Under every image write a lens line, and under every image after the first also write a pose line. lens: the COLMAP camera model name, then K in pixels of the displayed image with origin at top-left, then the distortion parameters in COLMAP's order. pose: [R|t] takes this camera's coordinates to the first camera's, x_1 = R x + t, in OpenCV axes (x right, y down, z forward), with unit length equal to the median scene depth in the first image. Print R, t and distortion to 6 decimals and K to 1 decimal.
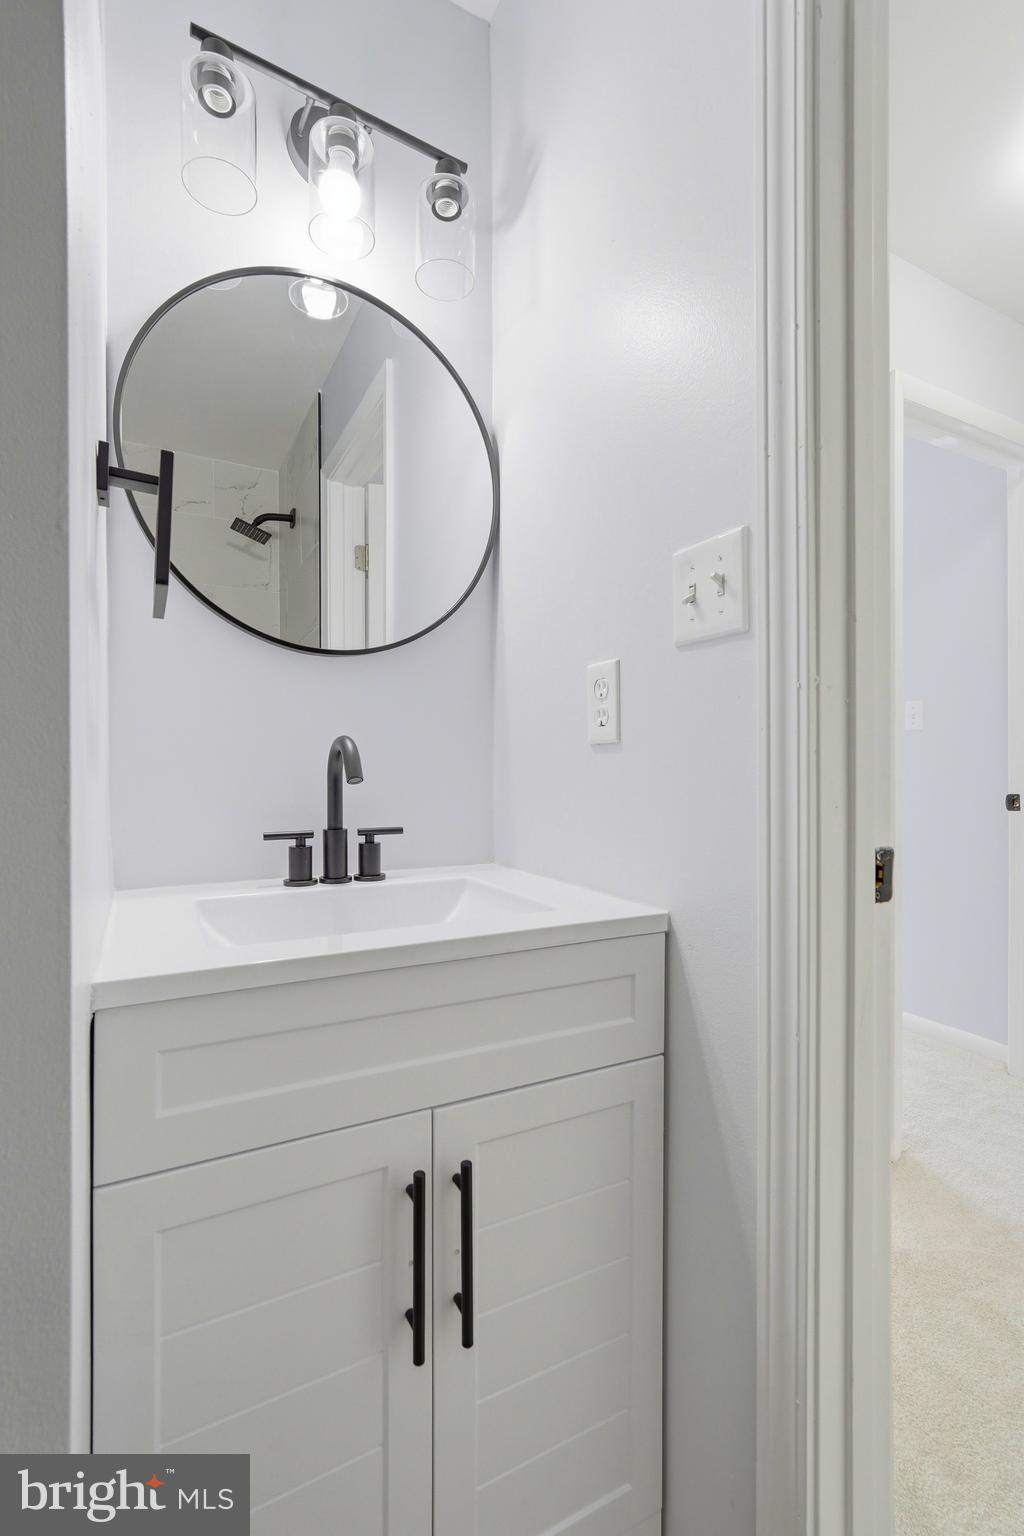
lens RADIAL K [[688.0, 0, 503.6], [0, 688.0, 773.9], [0, 0, 1]] dist [-0.022266, 0.009233]
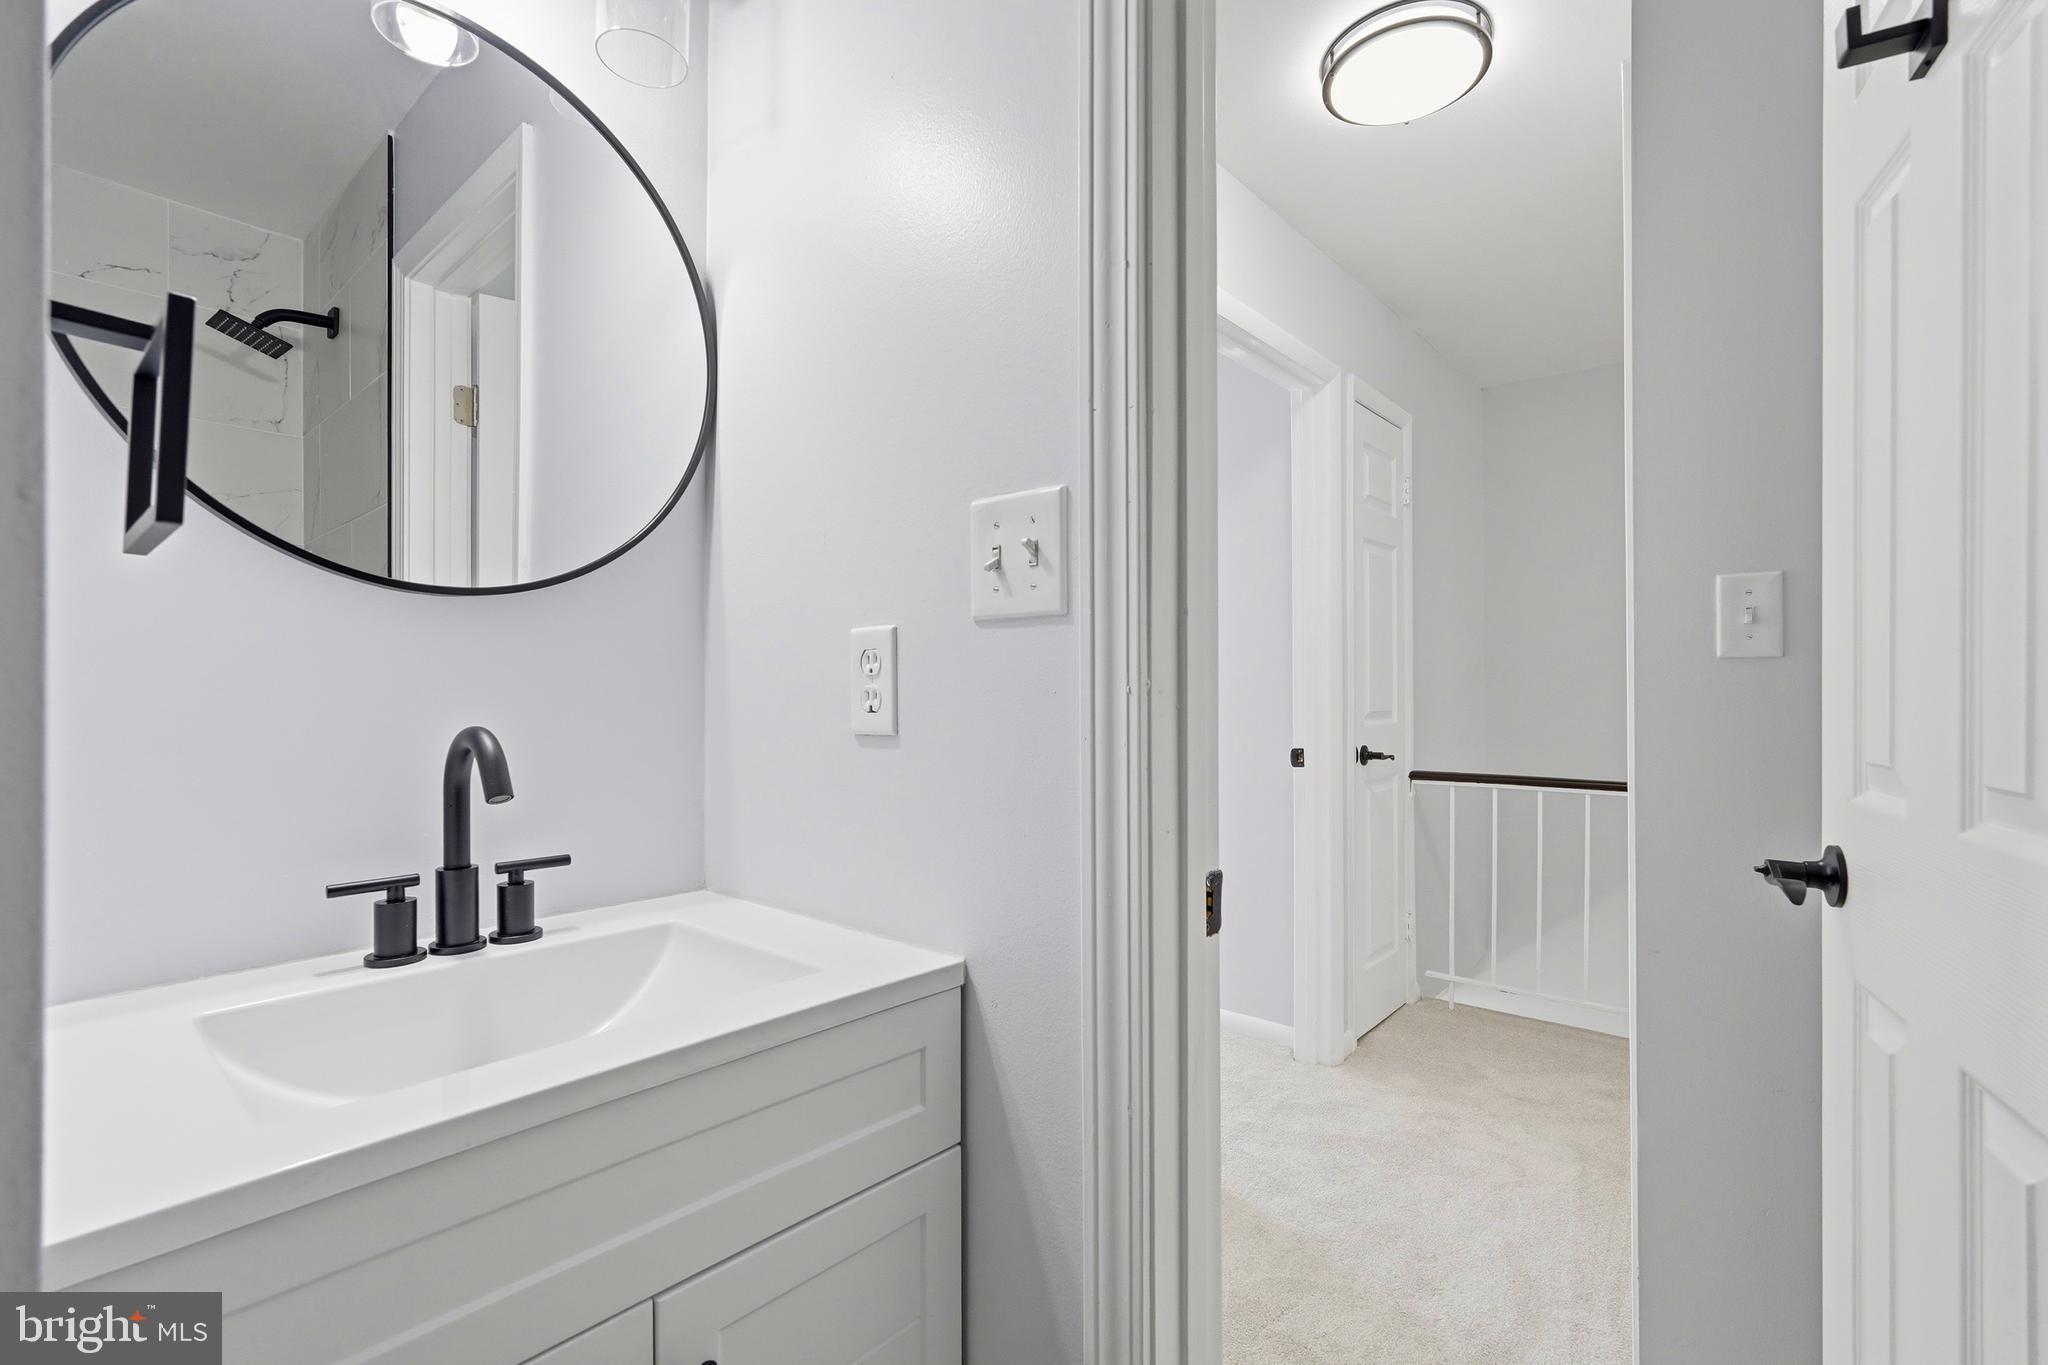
lens RADIAL K [[923.0, 0, 1036.3], [0, 923.0, 685.2], [0, 0, 1]] dist [-0.035525, 0.023470]
pose [[0.926145, 0.002738, 0.377158, -0.066801], [0.001649, 0.999935, -0.011307, -0.082630], [-0.377164, 0.011094, 0.926080, -0.001405]]
